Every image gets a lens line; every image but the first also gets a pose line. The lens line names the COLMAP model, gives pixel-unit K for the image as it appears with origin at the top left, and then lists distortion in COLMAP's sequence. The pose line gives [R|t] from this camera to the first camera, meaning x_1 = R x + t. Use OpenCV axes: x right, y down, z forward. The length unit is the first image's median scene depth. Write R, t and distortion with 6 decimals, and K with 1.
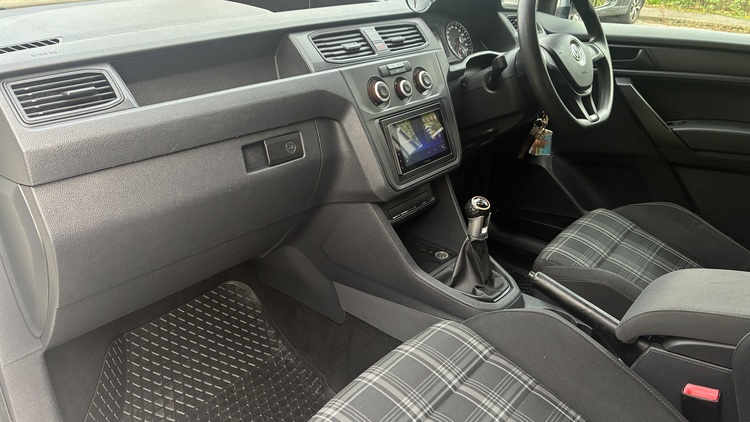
lens RADIAL K [[572.5, 0, 373.1], [0, 572.5, 210.0], [0, 0, 1]] dist [0.015021, 0.004837]
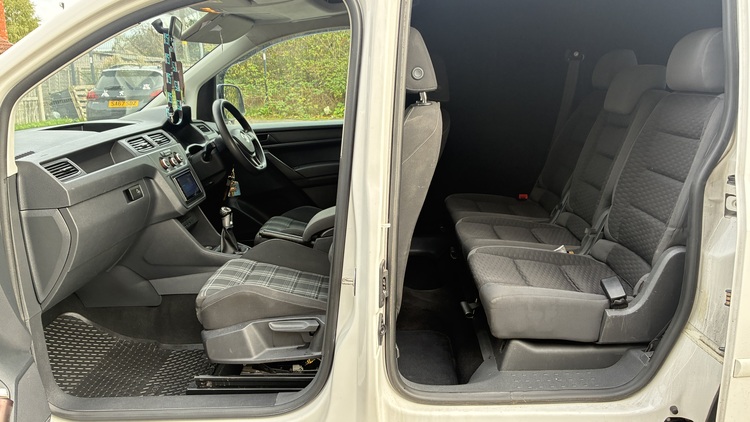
lens RADIAL K [[572.5, 0, 375.0], [0, 572.5, 210.4], [0, 0, 1]] dist [0.015021, 0.004837]
pose [[0.782152, -0.192843, 0.592495, -0.604196], [0.303123, 0.948556, -0.091420, 0.336910], [-0.544385, 0.251103, 0.800370, -0.914606]]
